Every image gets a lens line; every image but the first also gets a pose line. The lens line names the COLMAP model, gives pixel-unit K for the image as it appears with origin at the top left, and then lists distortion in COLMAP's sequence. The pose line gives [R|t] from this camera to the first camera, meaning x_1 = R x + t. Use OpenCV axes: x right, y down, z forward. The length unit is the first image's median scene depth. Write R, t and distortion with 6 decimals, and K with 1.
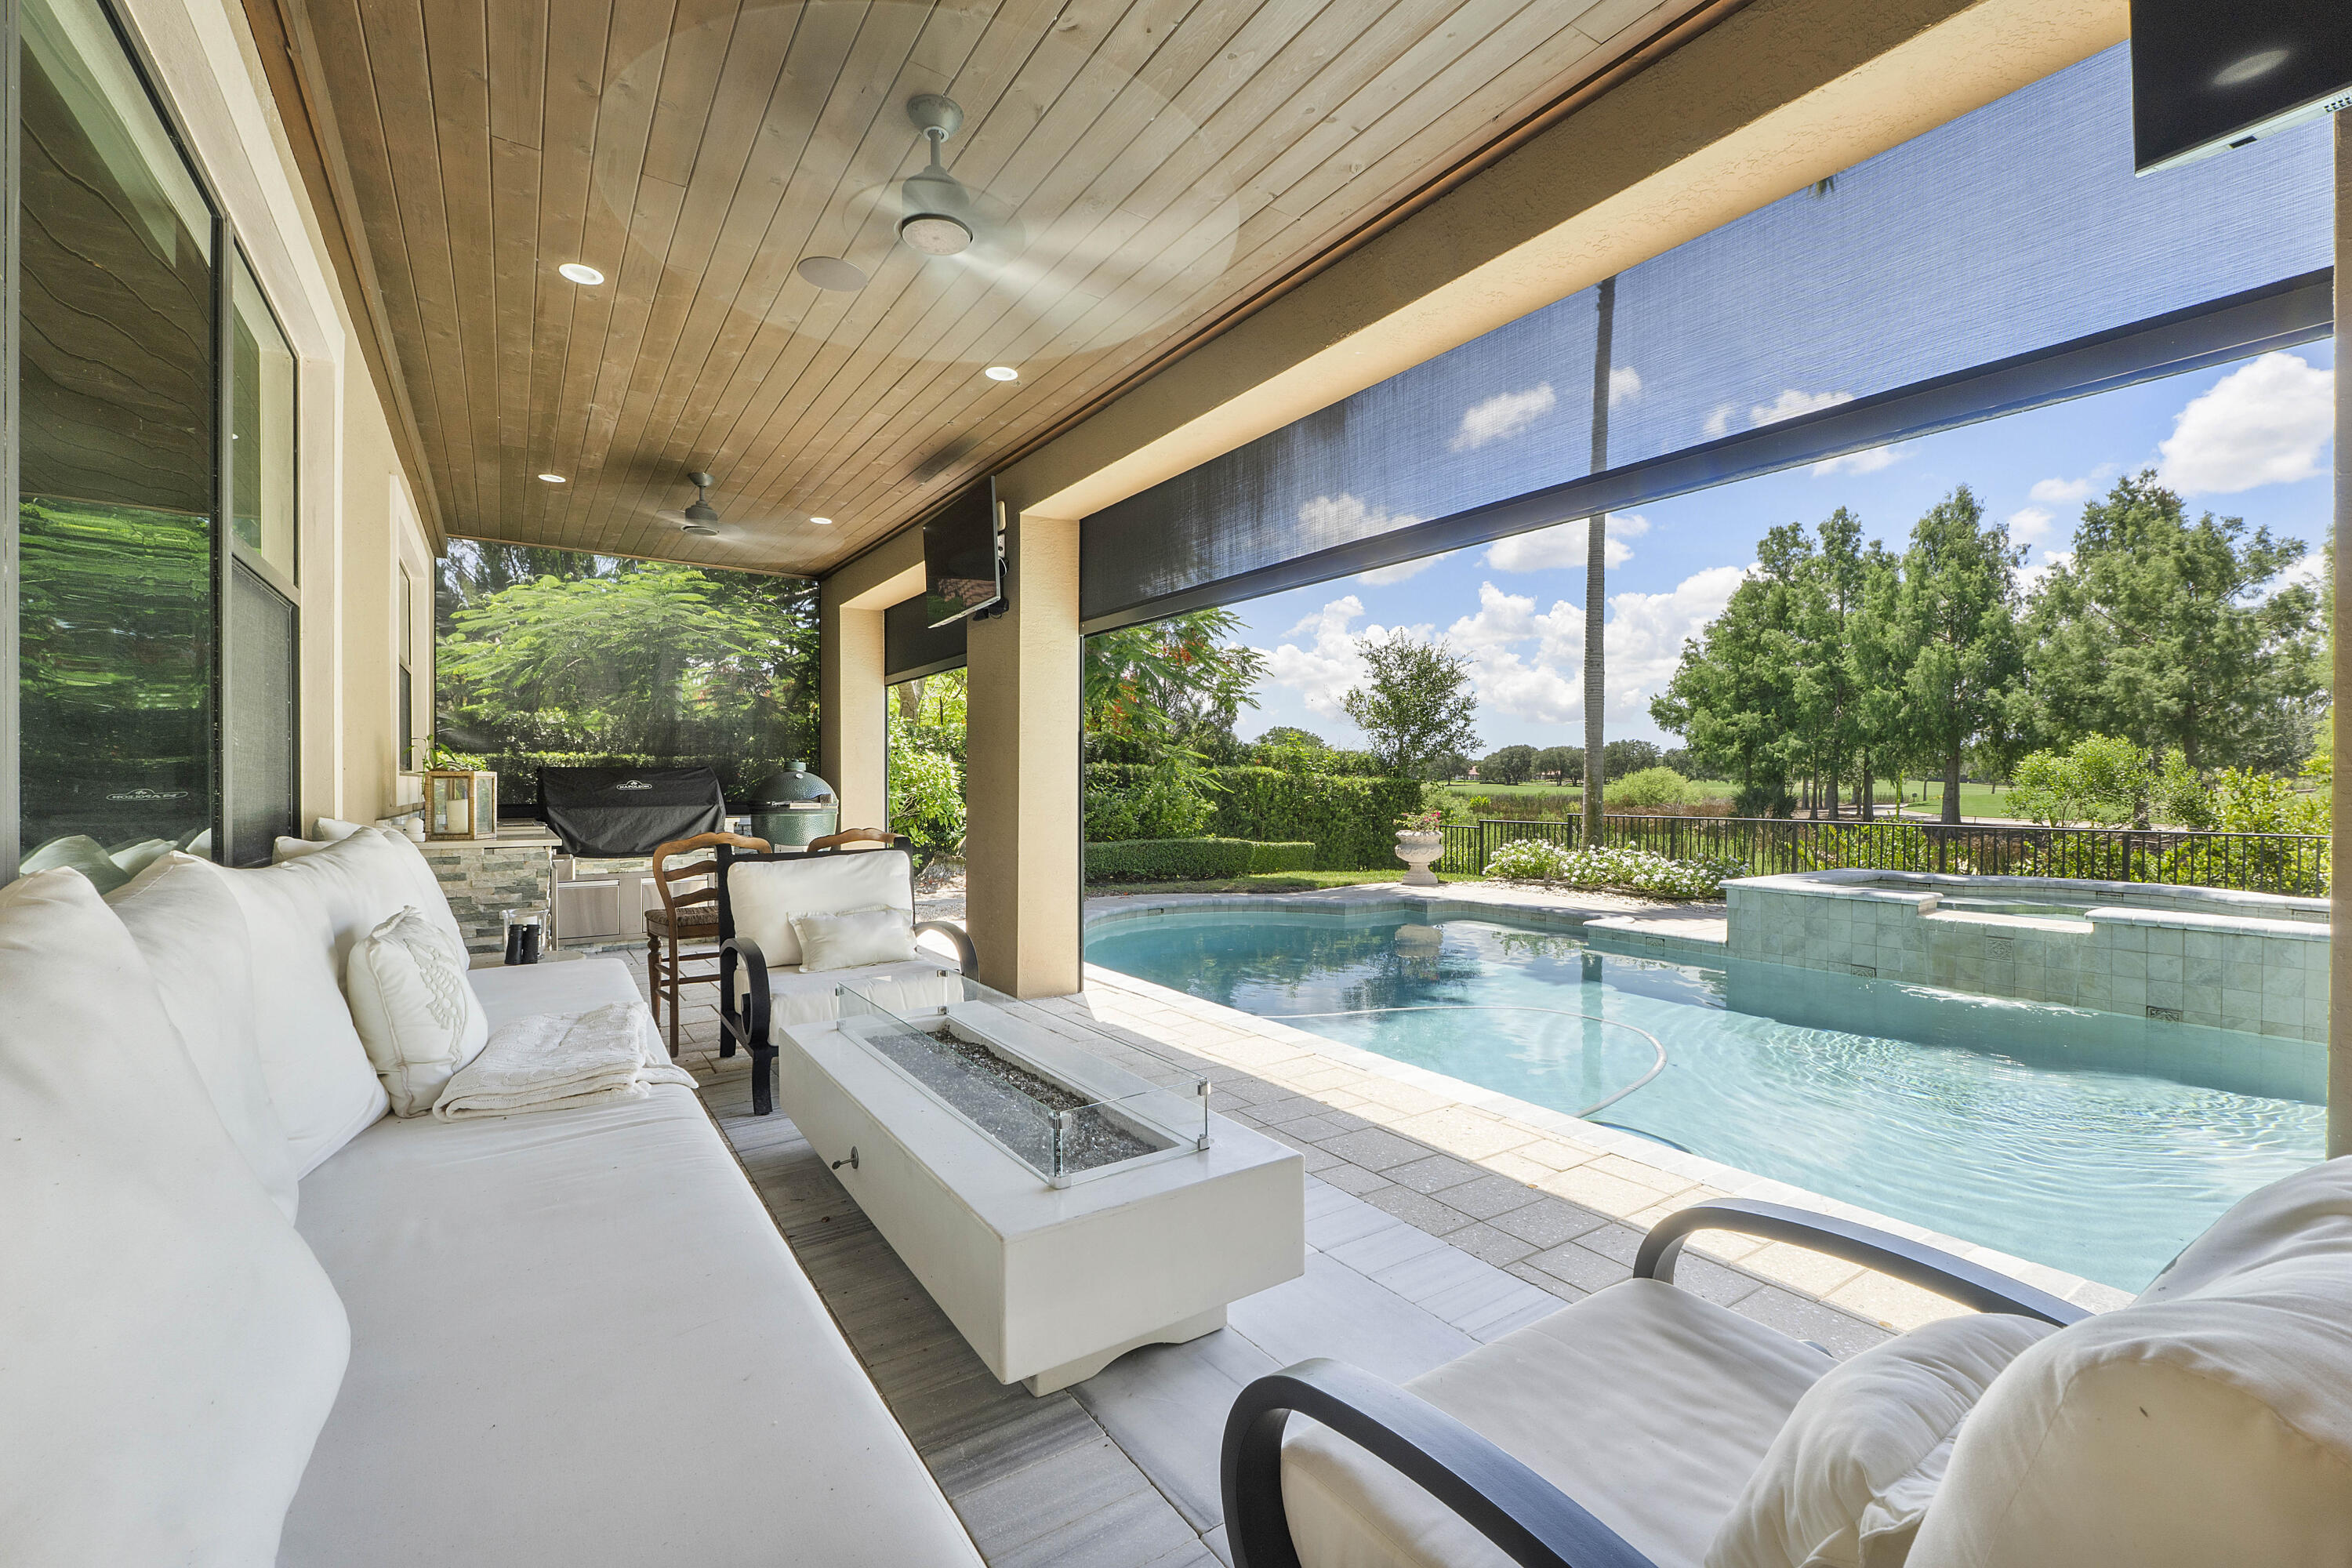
lens RADIAL K [[1012.3, 0, 1174.8], [0, 1012.3, 765.6], [0, 0, 1]] dist [0.001122, 0.000783]
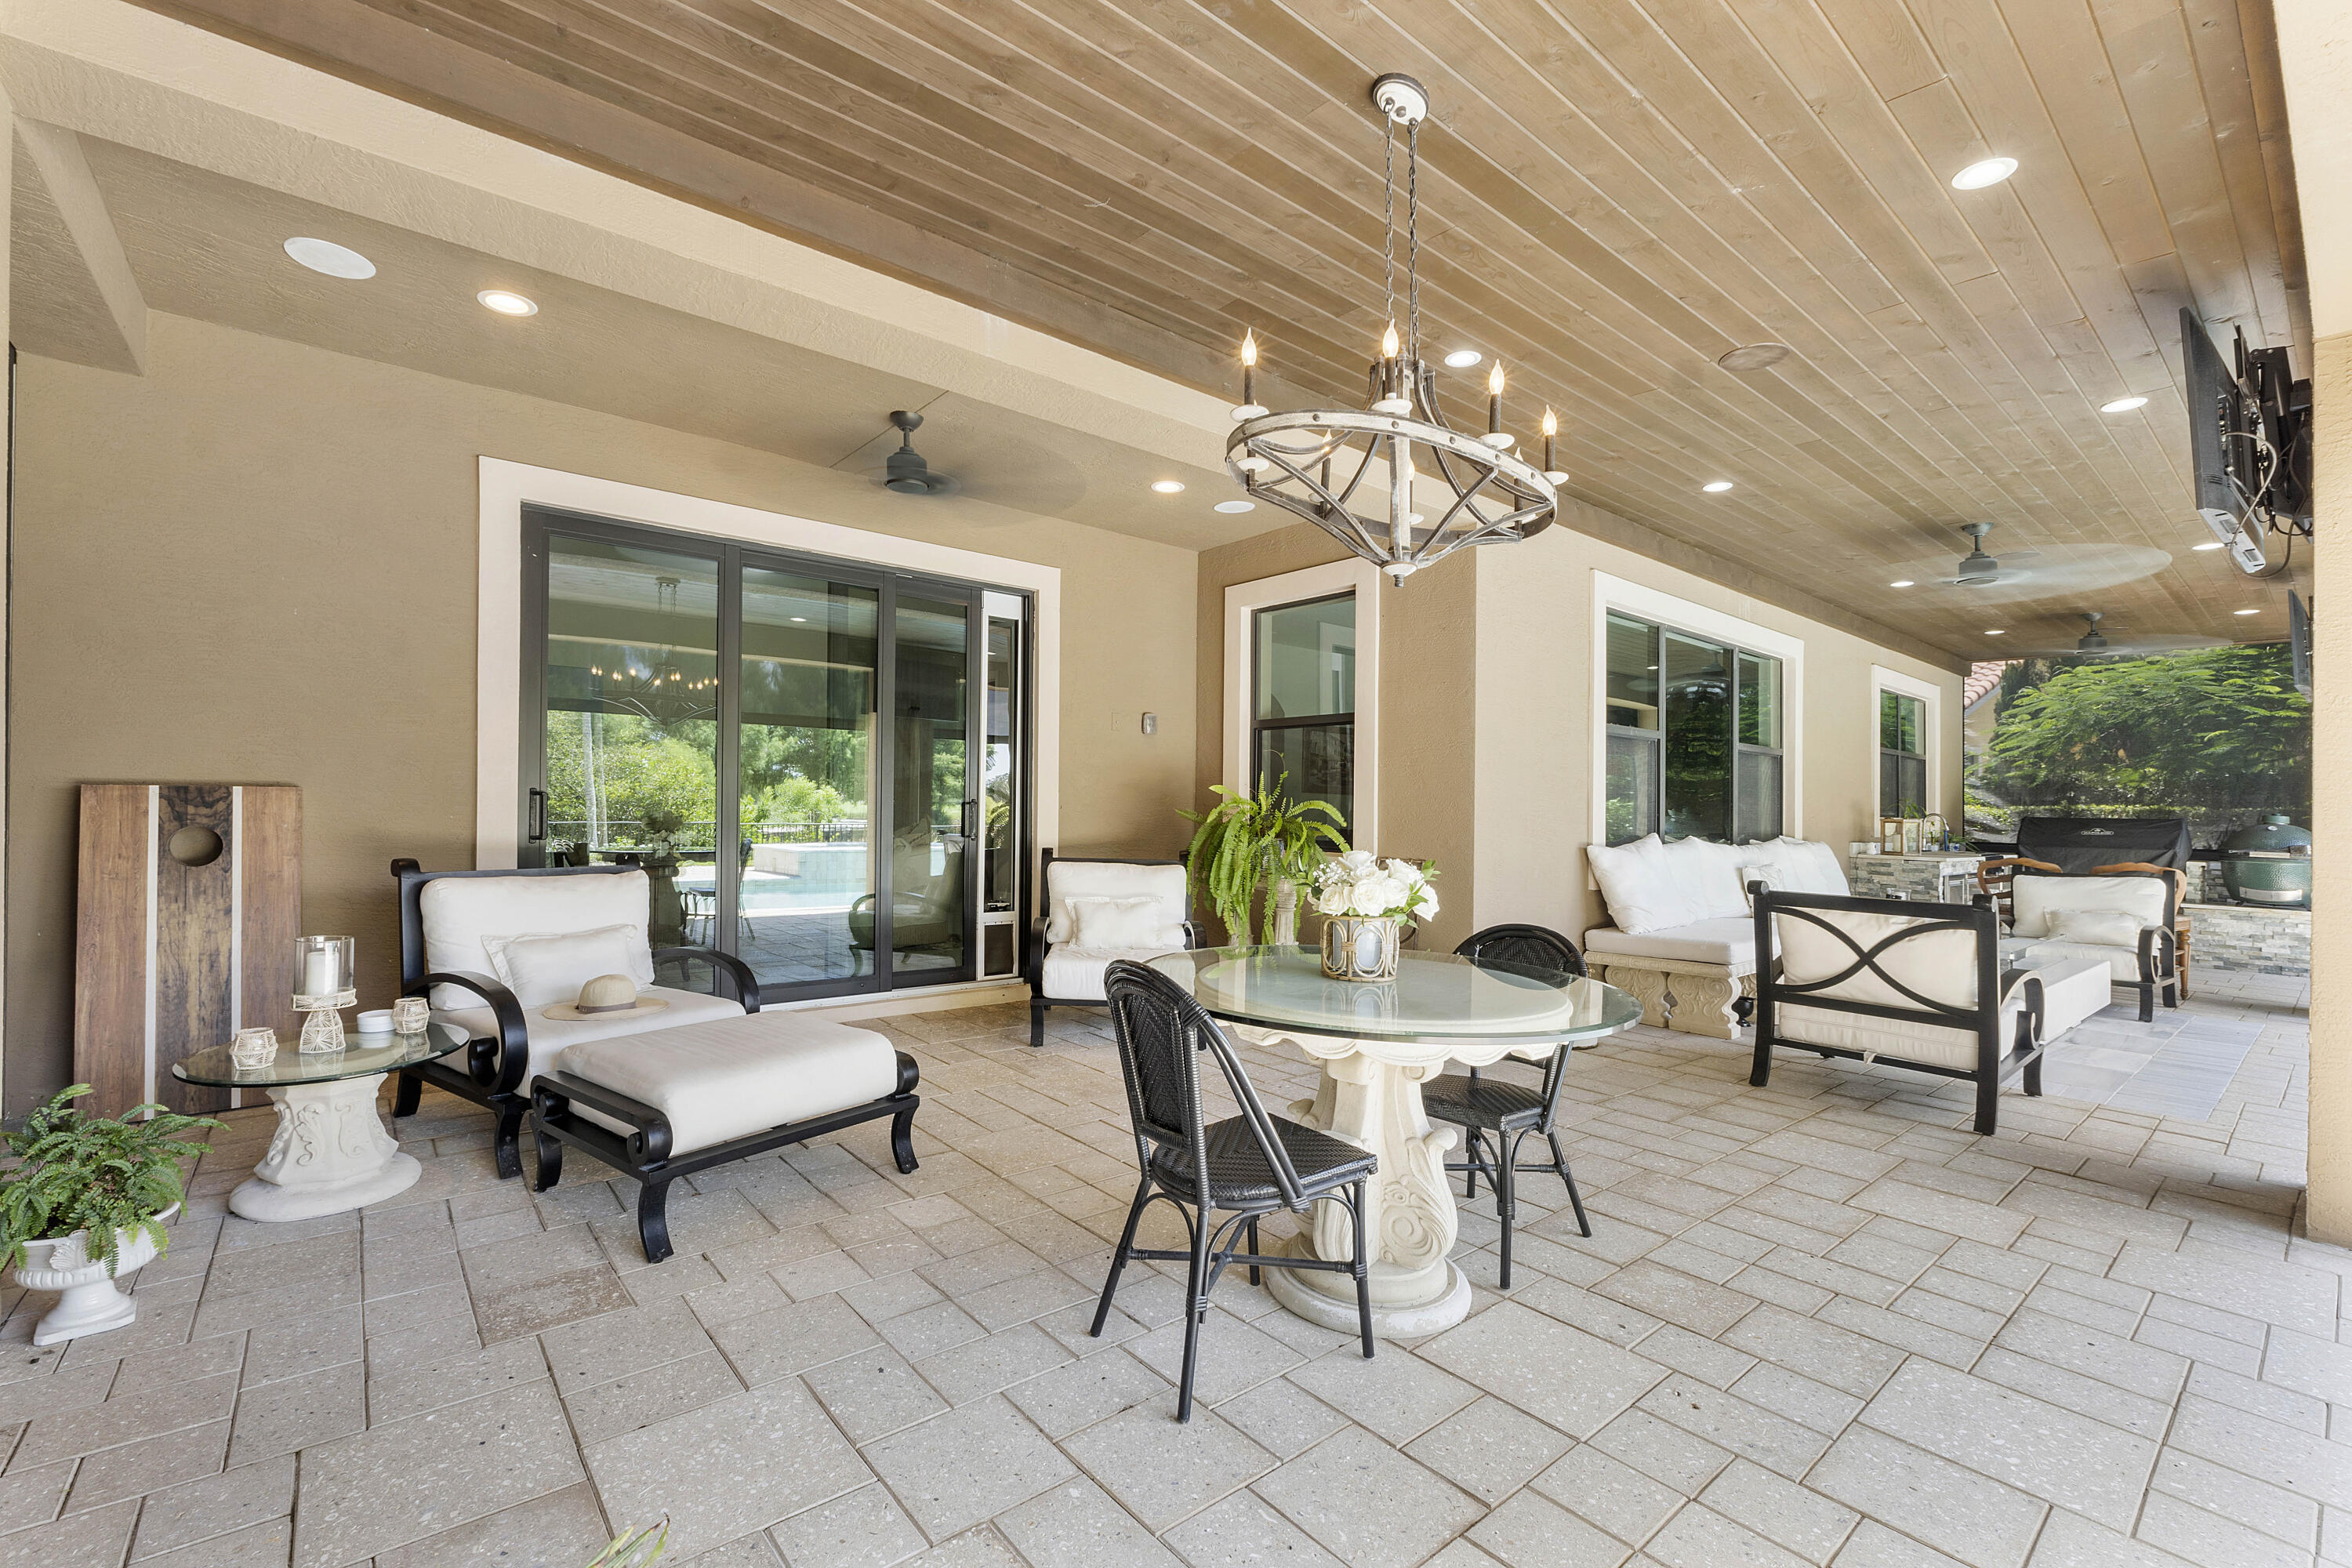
lens RADIAL K [[962.7, 0, 1173.4], [0, 962.7, 788.2], [0, 0, 1]] dist [0.000145, 0.000007]
pose [[0.117891, -0.015719, -0.992902, 0.103647], [-0.006232, 0.999843, -0.016569, -0.001649], [0.993007, 0.008141, 0.117775, -0.063266]]
